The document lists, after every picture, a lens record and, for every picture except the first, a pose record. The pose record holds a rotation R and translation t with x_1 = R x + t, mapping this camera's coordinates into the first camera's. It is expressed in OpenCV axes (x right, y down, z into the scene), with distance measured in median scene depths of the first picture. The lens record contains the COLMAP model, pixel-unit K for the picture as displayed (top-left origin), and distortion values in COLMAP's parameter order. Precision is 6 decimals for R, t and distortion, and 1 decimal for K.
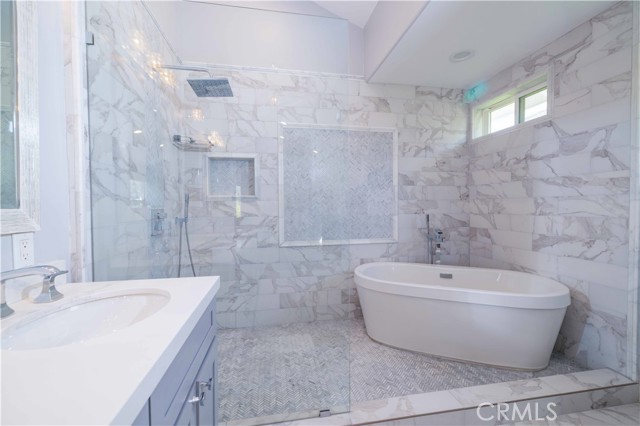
lens RADIAL K [[271.2, 0, 320.0], [0, 271.2, 213.0], [0, 0, 1]] dist [0.003218, 0.000249]
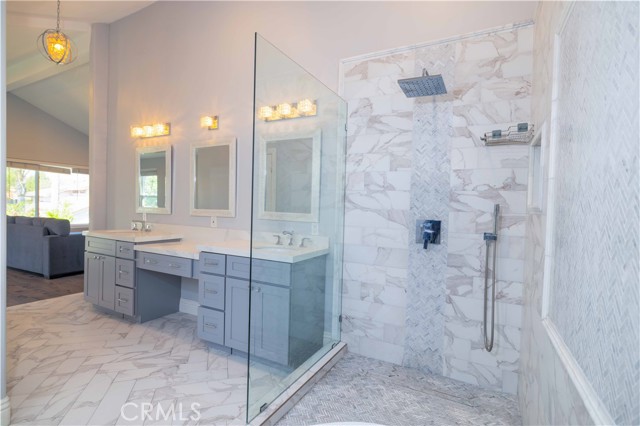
lens RADIAL K [[309.6, 0, 320.0], [0, 309.6, 213.0], [0, 0, 1]] dist [0.000069, 0.000012]
pose [[-0.620918, -0.003256, -0.783869, 0.900606], [-0.041886, 0.998701, 0.029030, -0.081366], [0.782756, 0.050858, -0.620247, 2.037080]]
